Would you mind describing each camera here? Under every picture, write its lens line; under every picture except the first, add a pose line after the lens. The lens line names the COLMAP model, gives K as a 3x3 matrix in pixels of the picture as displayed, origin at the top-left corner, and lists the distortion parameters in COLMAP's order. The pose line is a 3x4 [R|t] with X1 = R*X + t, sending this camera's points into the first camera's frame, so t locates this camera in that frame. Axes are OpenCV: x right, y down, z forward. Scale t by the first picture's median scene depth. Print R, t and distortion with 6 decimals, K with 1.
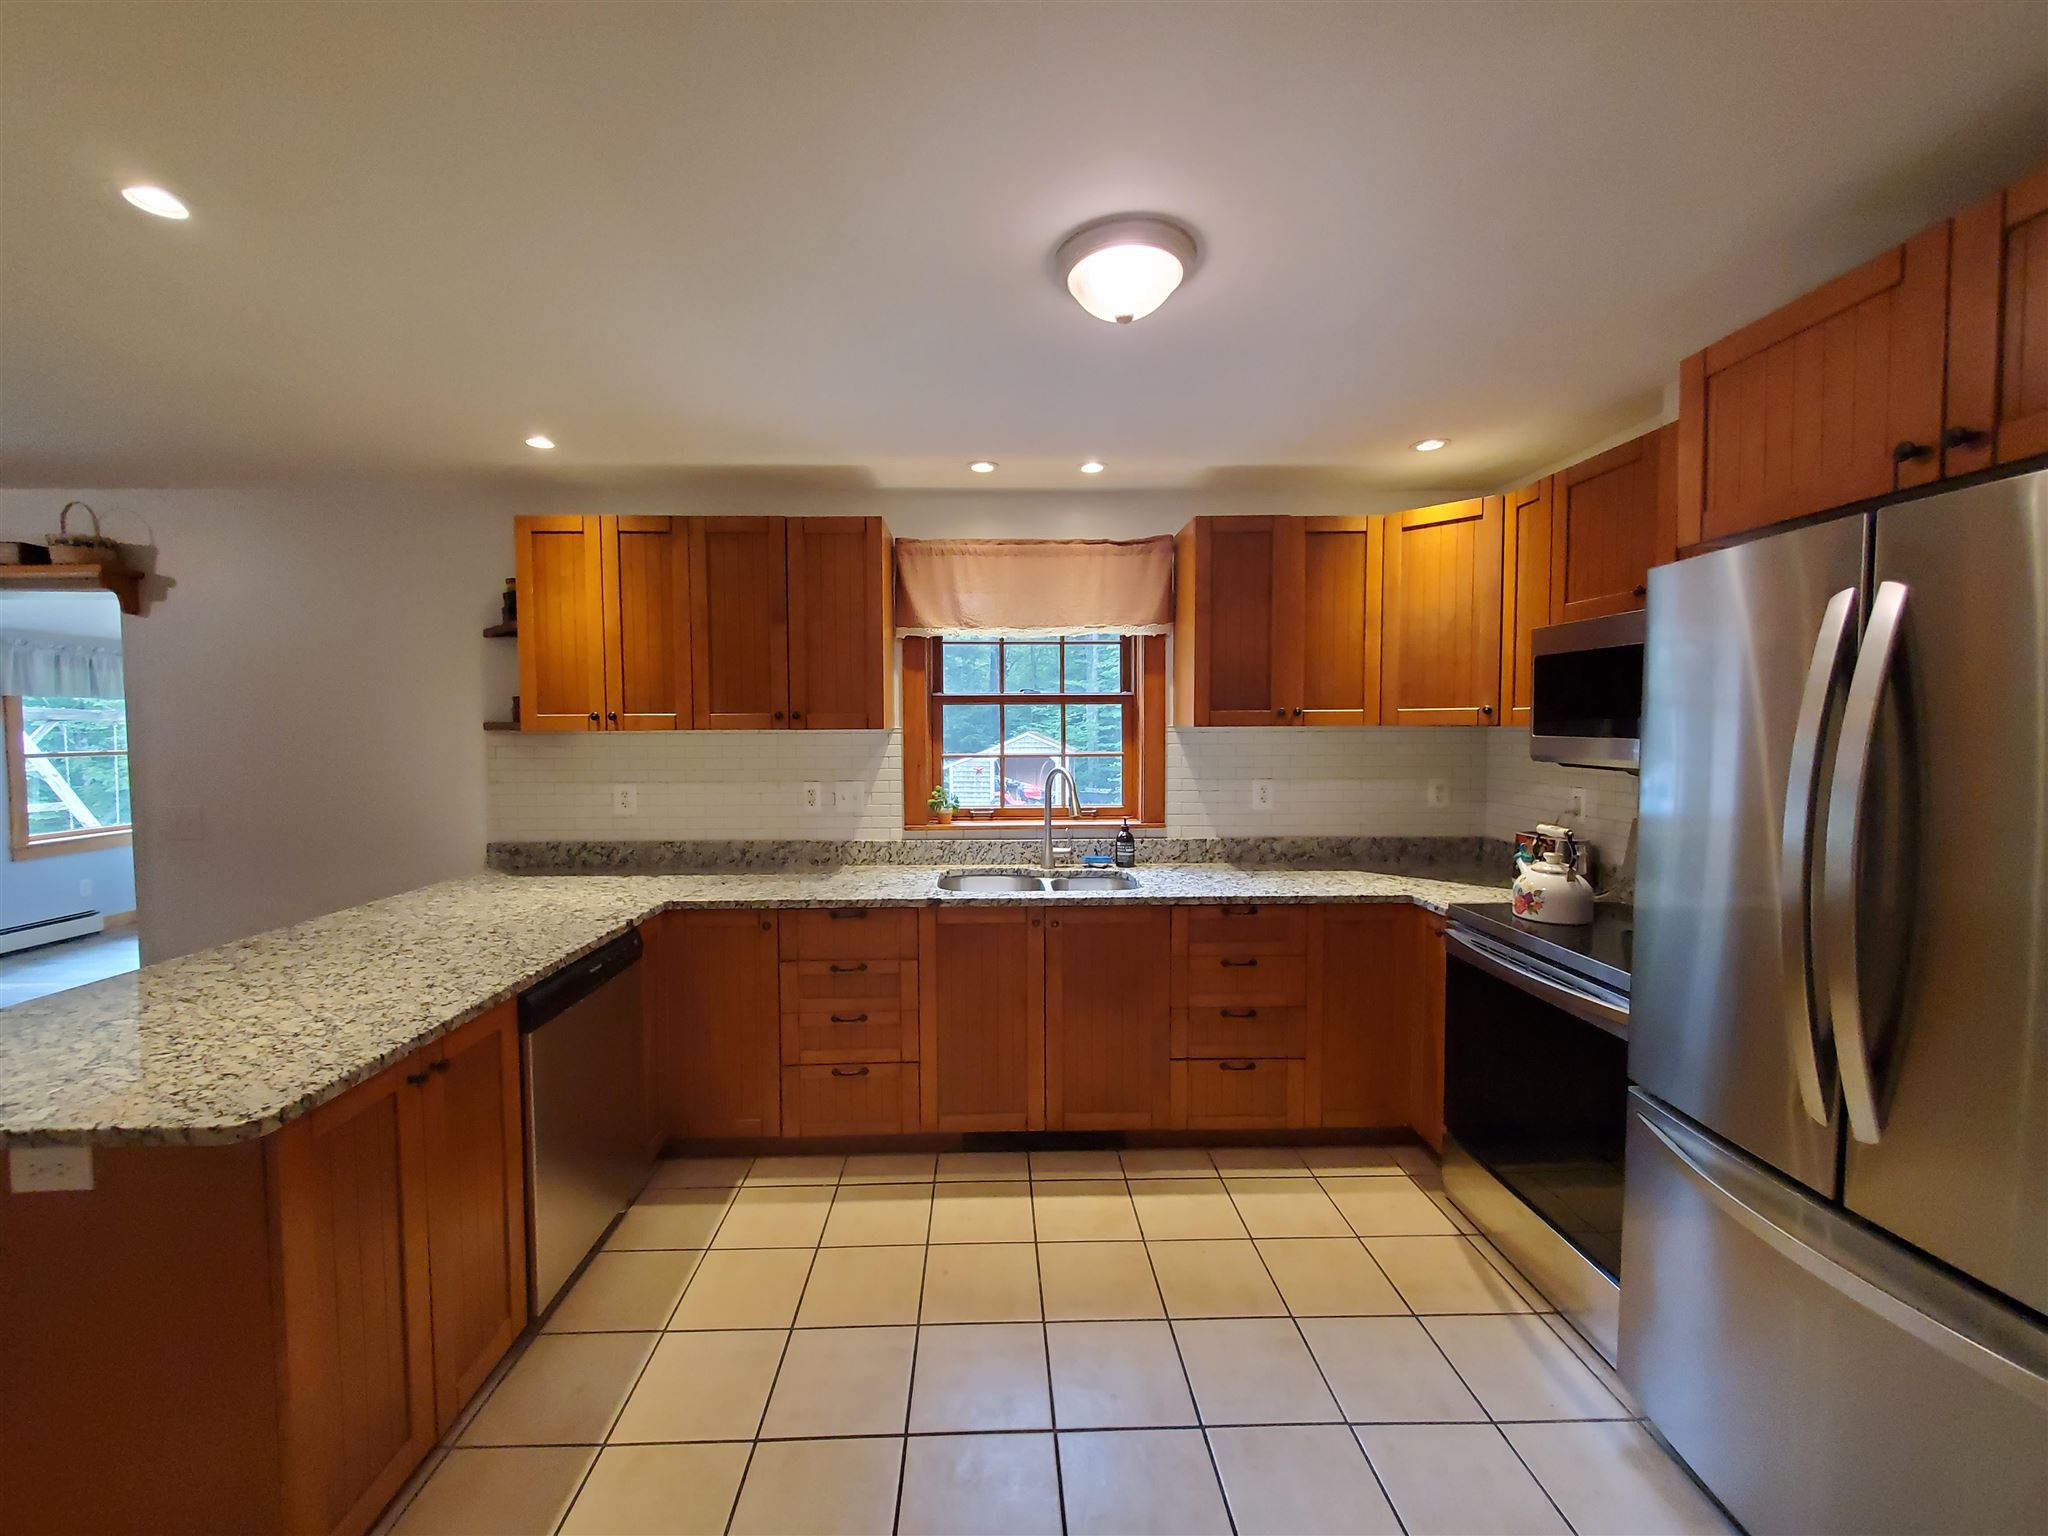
lens RADIAL K [[807.7, 0, 1007.3], [0, 807.7, 761.3], [0, 0, 1]] dist [0.003547, -0.000440]
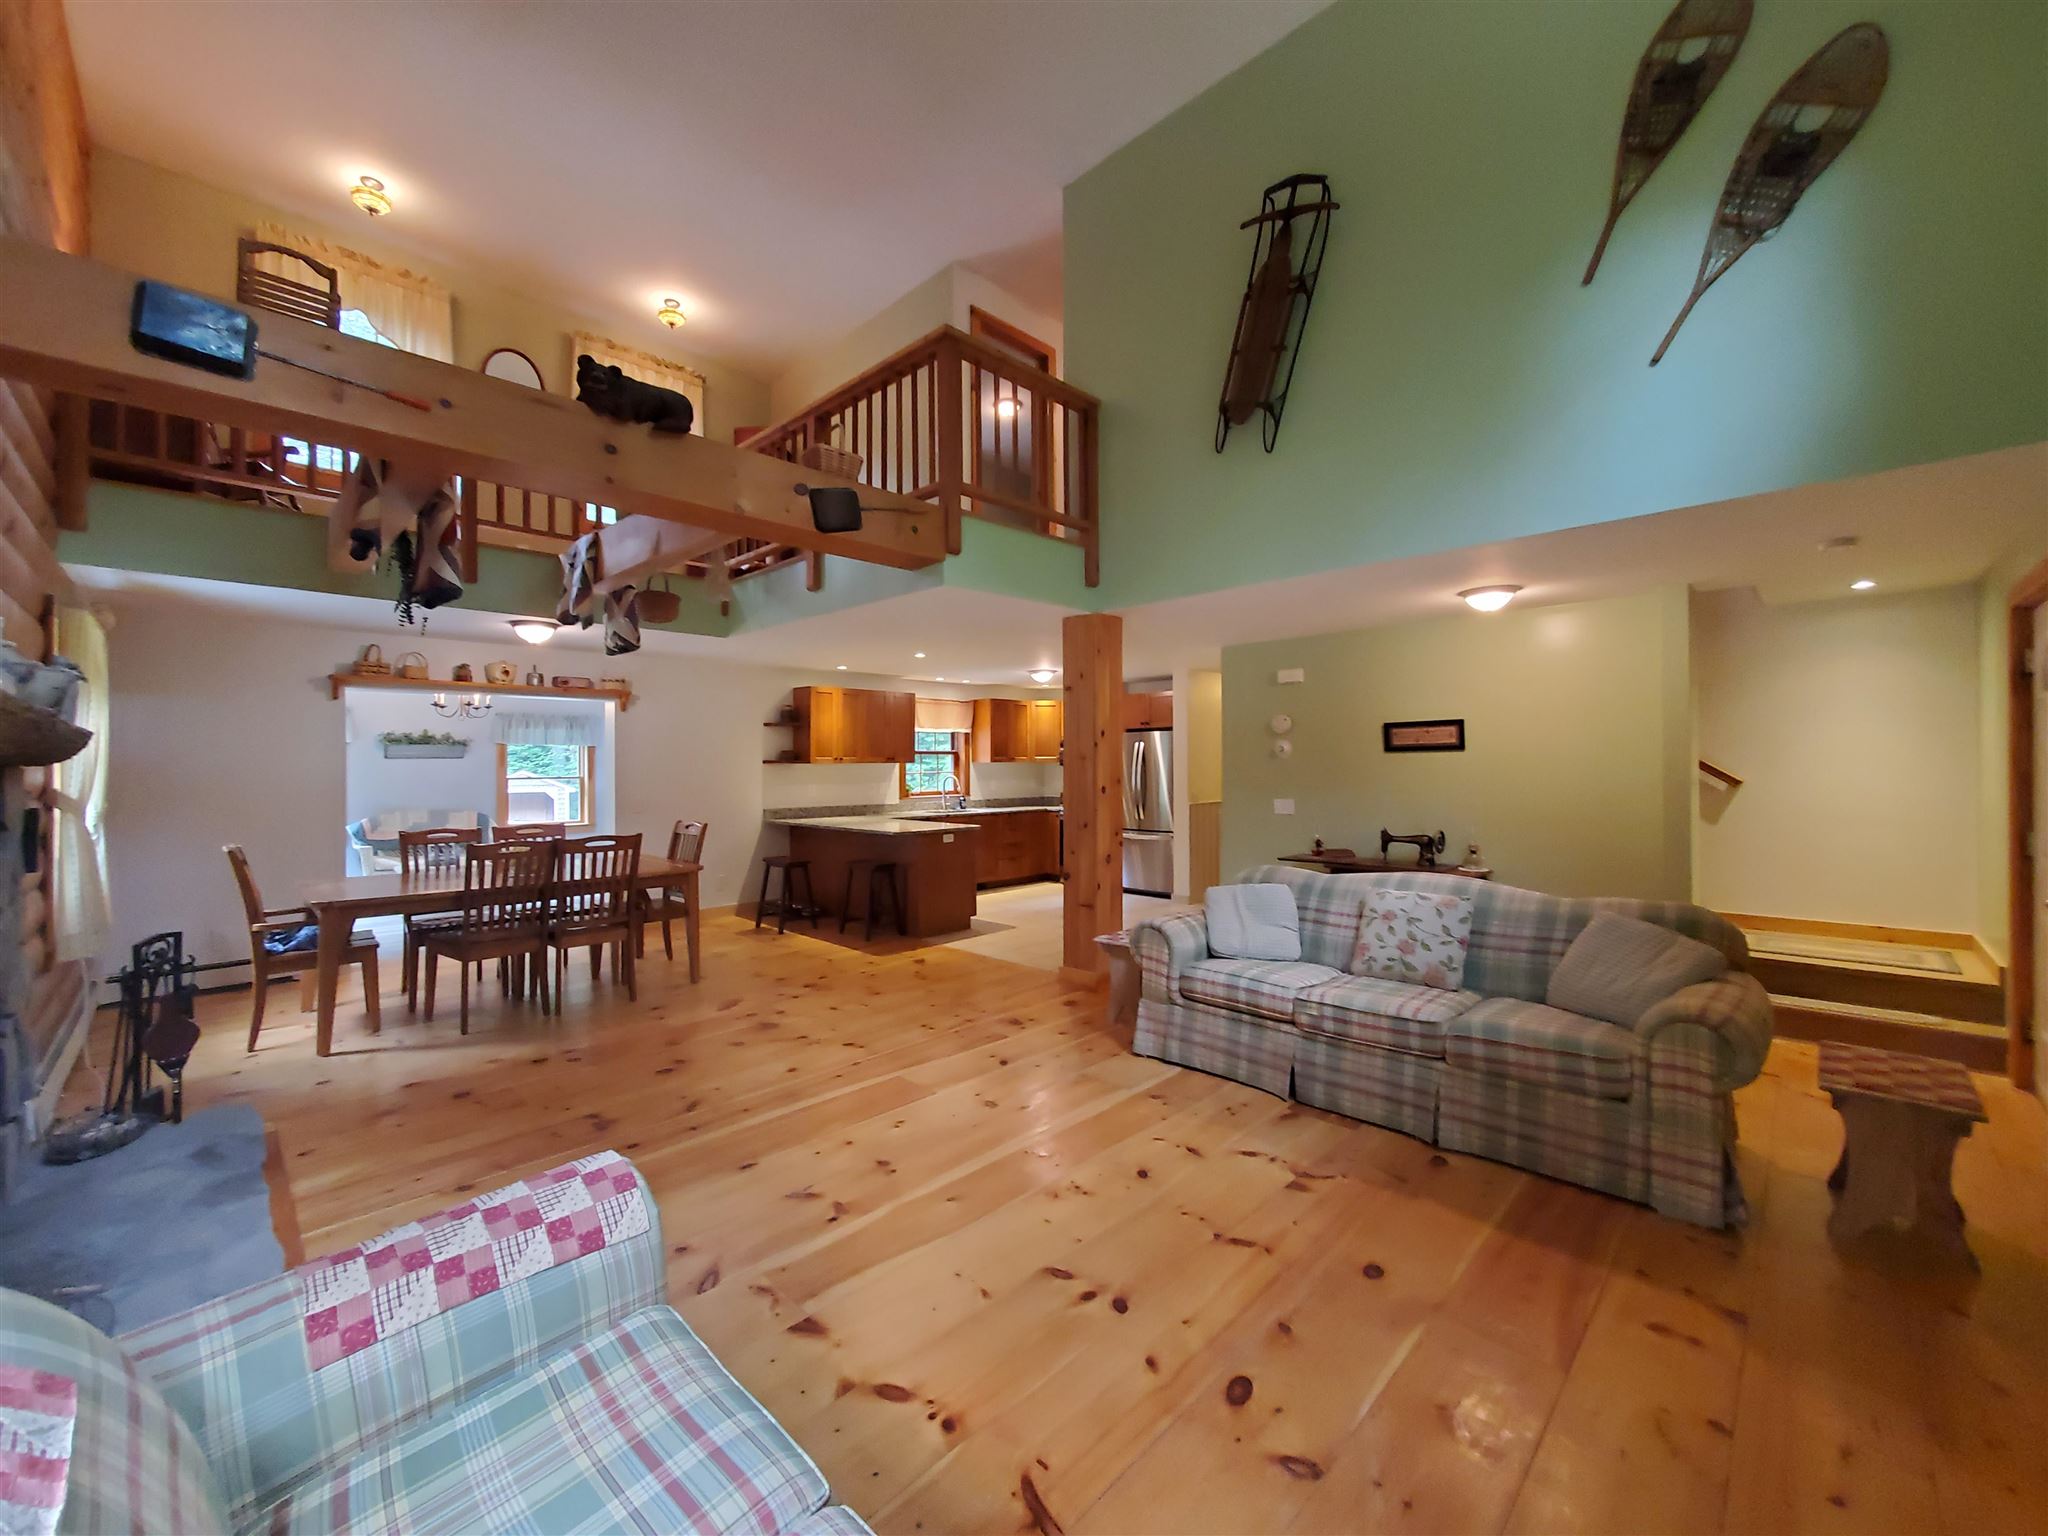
lens RADIAL K [[809.8, 0, 1010.0], [0, 809.8, 765.1], [0, 0, 1]] dist [0.000314, -0.000166]
pose [[0.725265, -0.000797, 0.688469, -1.810385], [0.030090, 0.999080, -0.030542, 0.064663], [-0.687812, 0.042867, 0.724622, -1.308794]]
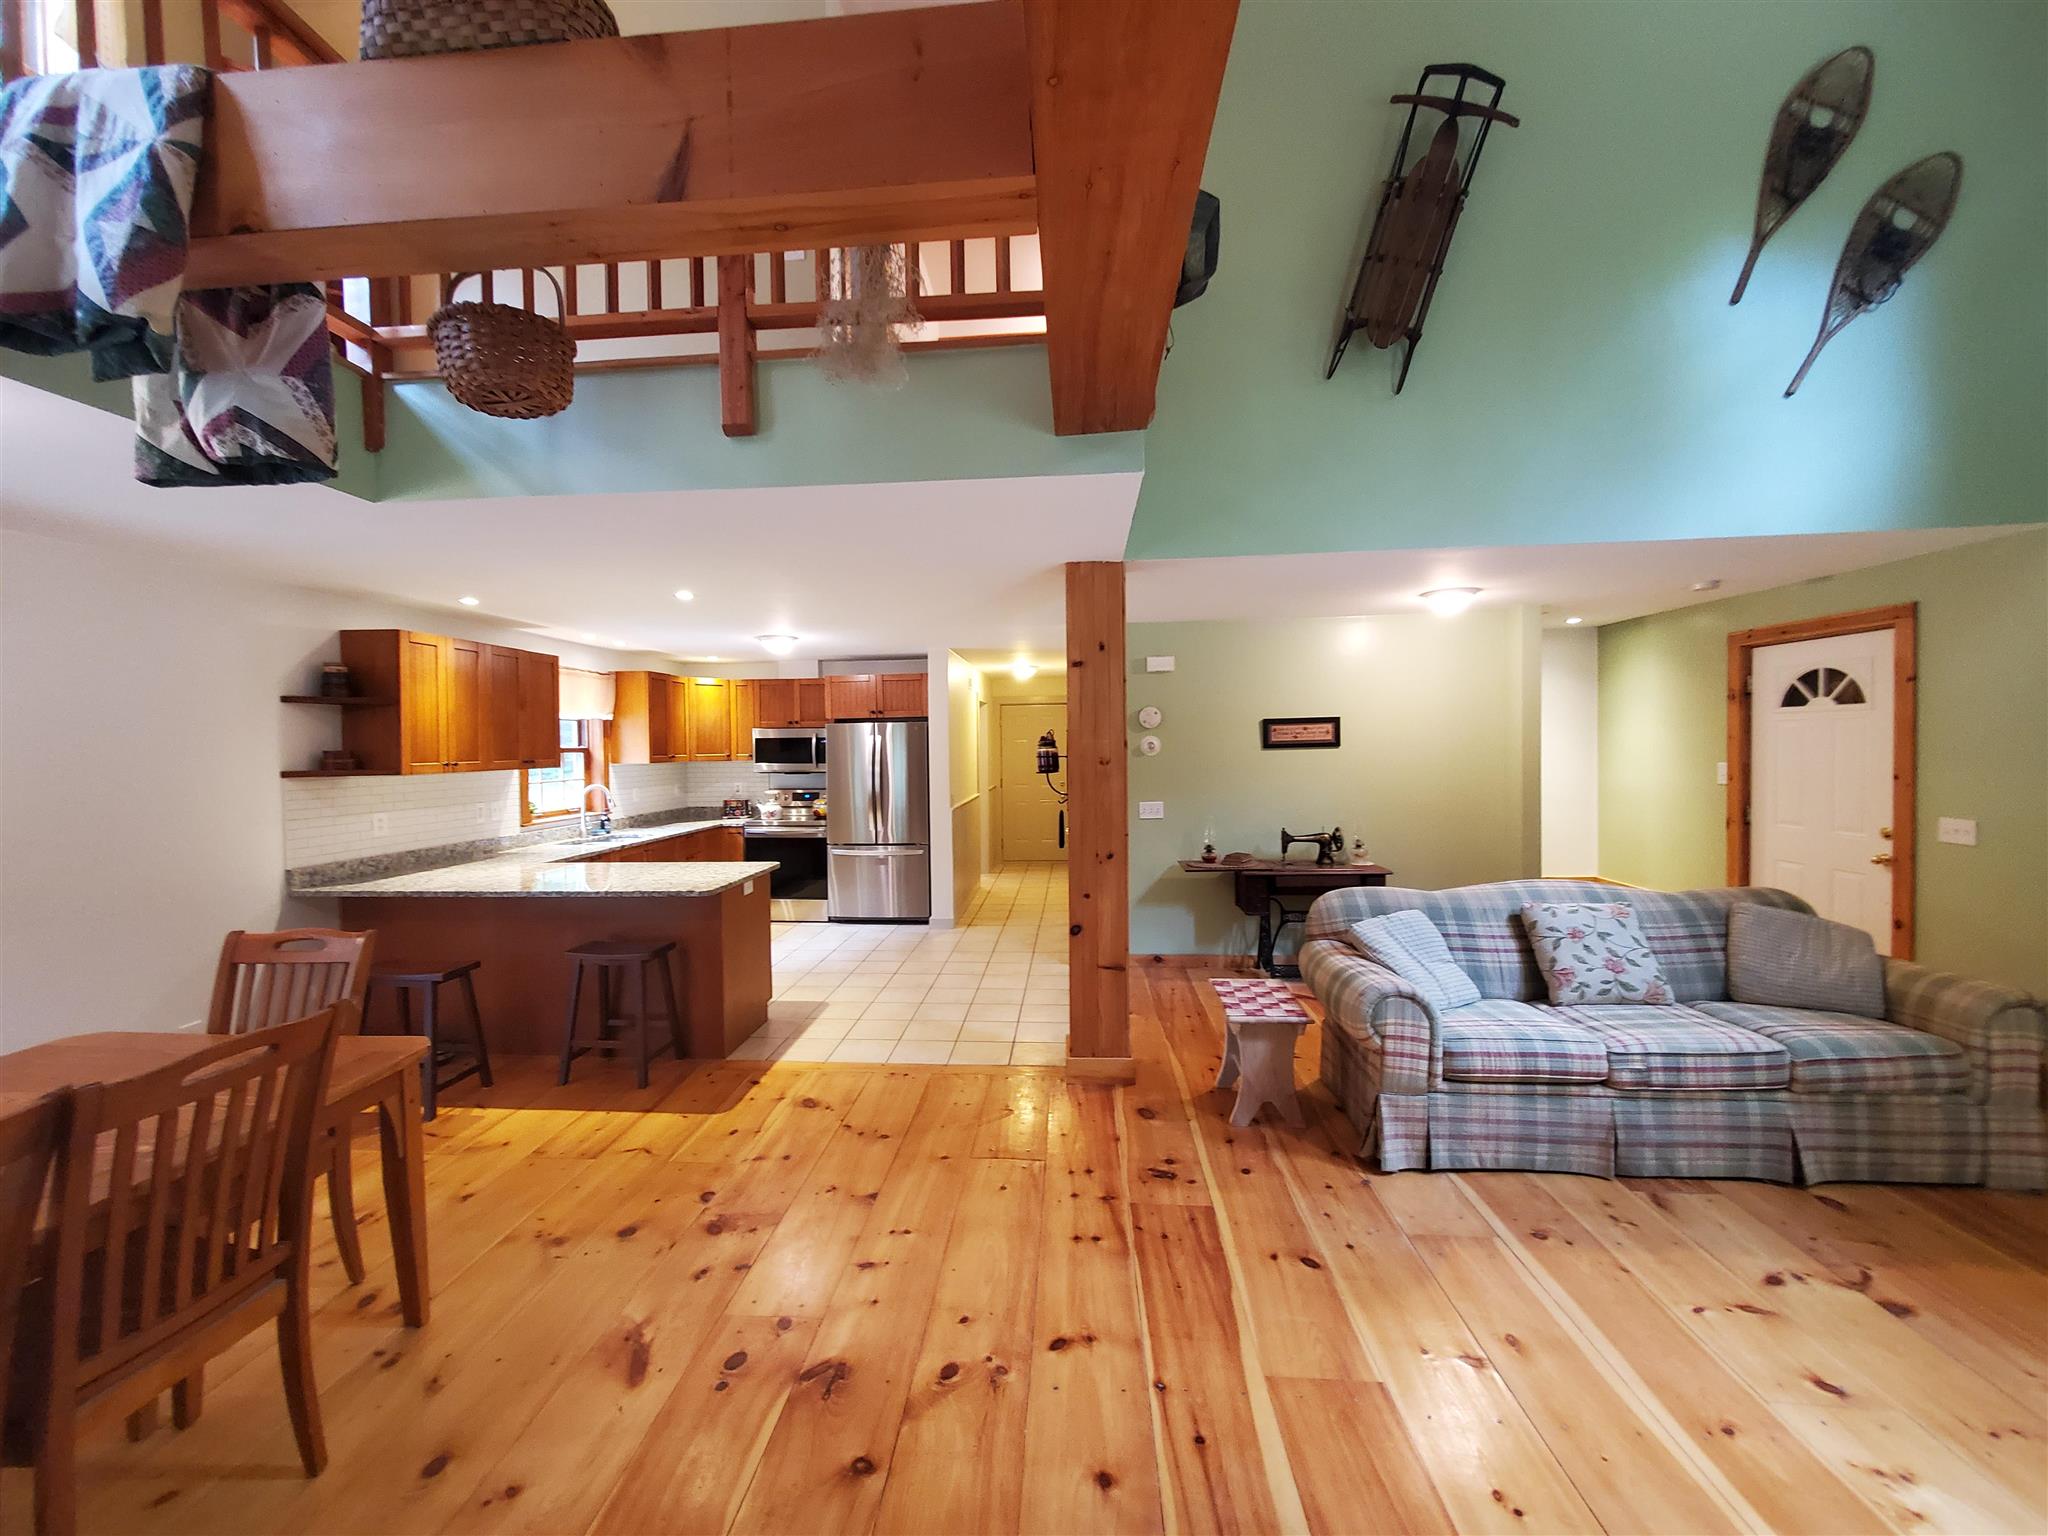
lens RADIAL K [[807.9, 0, 1009.4], [0, 807.9, 765.5], [0, 0, 1]] dist [-0.000373, 0.000029]
pose [[0.112573, -0.022332, 0.993392, -1.750191], [0.055180, 0.998345, 0.016190, -0.016632], [-0.992110, 0.052993, 0.113619, -0.232586]]
